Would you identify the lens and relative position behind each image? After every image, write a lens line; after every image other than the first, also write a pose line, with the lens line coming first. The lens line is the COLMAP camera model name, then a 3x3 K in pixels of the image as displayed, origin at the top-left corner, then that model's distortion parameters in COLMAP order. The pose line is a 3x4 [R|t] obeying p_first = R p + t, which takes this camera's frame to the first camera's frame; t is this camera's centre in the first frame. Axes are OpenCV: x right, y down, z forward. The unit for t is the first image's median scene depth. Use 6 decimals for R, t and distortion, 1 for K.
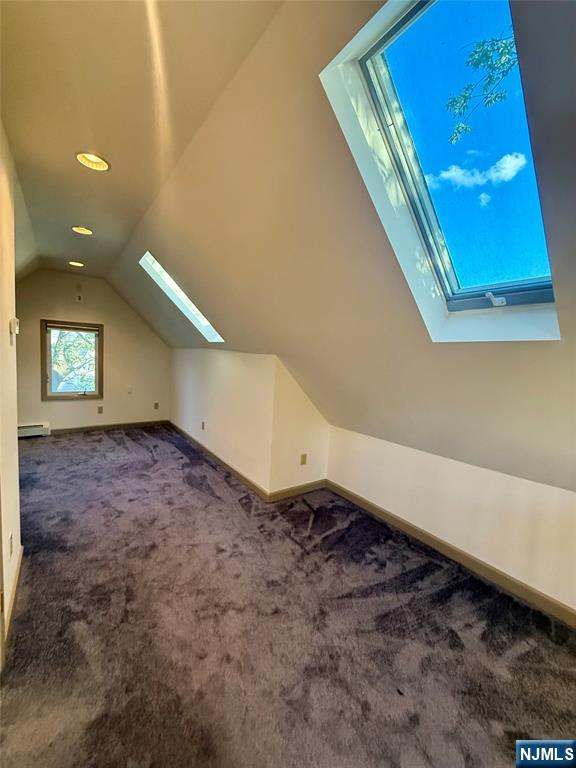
lens RADIAL K [[305.9, 0, 287.2], [0, 305.9, 382.3], [0, 0, 1]] dist [-0.004722, 0.000696]
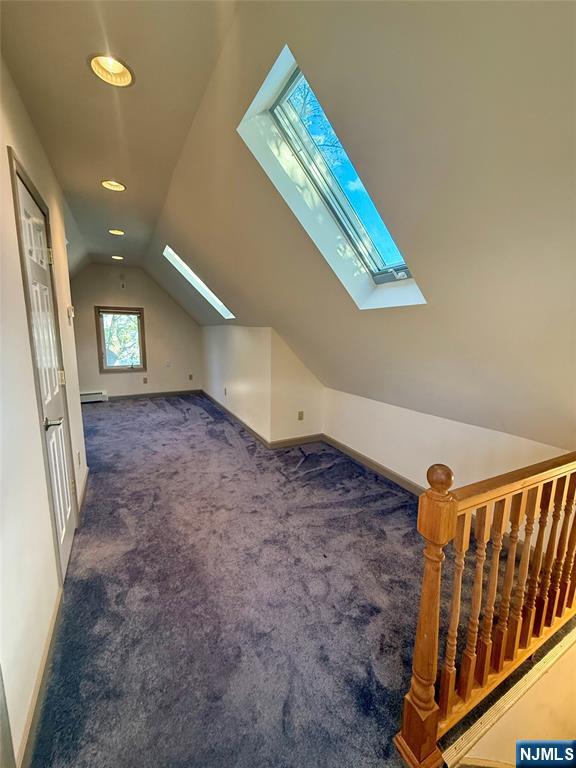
lens RADIAL K [[305.9, 0, 288.7], [0, 305.9, 383.2], [0, 0, 1]] dist [-0.004722, 0.000696]
pose [[0.990248, -0.012093, -0.138789, 0.245153], [0.022755, 0.996887, 0.075488, 0.050697], [0.137445, -0.077910, 0.987441, -0.234959]]
